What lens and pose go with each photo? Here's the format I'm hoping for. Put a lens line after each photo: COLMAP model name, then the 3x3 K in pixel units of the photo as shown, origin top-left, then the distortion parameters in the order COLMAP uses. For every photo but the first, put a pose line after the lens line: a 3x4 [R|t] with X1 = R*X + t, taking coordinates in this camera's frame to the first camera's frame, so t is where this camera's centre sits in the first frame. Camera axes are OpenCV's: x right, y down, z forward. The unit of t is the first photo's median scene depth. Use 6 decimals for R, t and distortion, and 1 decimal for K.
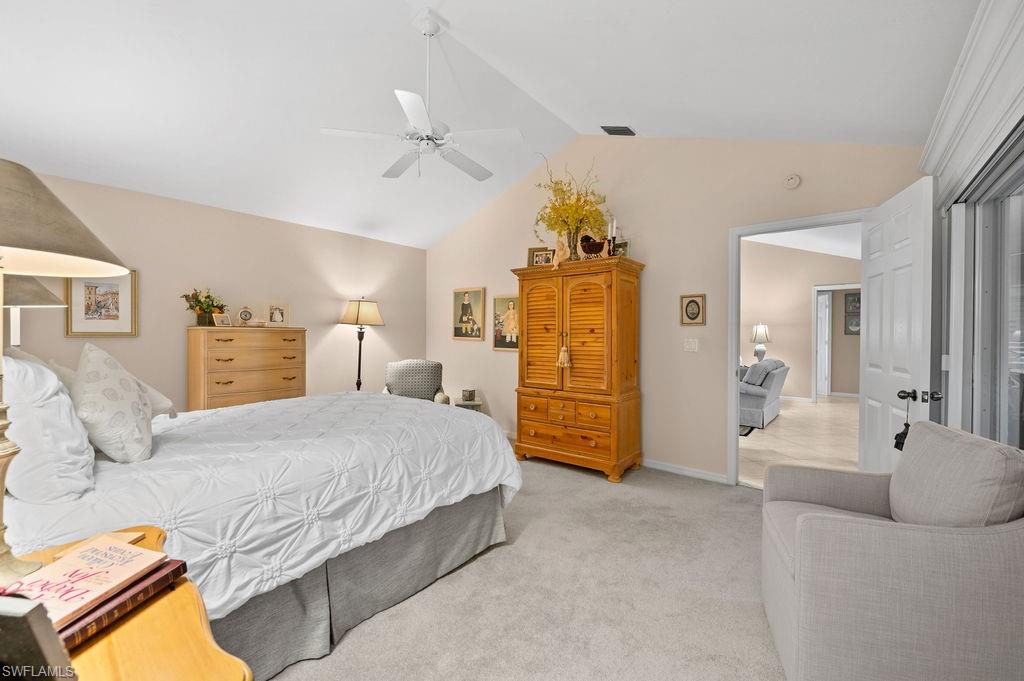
lens RADIAL K [[410.6, 0, 517.1], [0, 410.6, 335.0], [0, 0, 1]] dist [-0.006798, 0.000170]
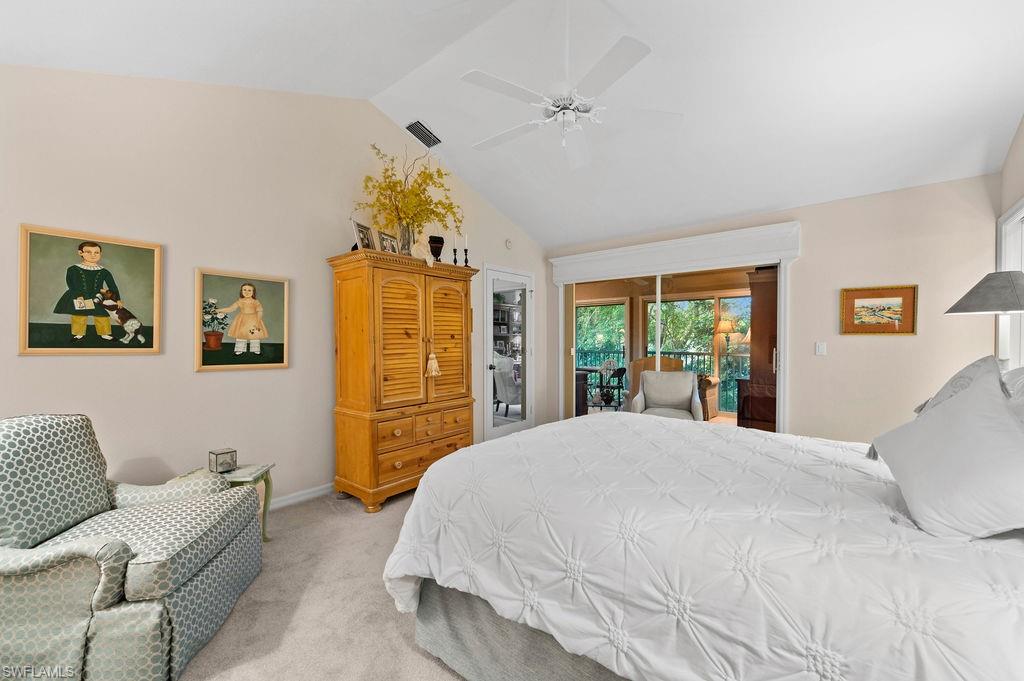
lens RADIAL K [[410.6, 0, 514.0], [0, 410.6, 344.3], [0, 0, 1]] dist [-0.006798, 0.000170]
pose [[0.020741, -0.017942, 0.999624, -0.594251], [-0.000800, 0.999838, 0.017963, -0.007050], [-0.999785, -0.001173, 0.020723, 0.606292]]
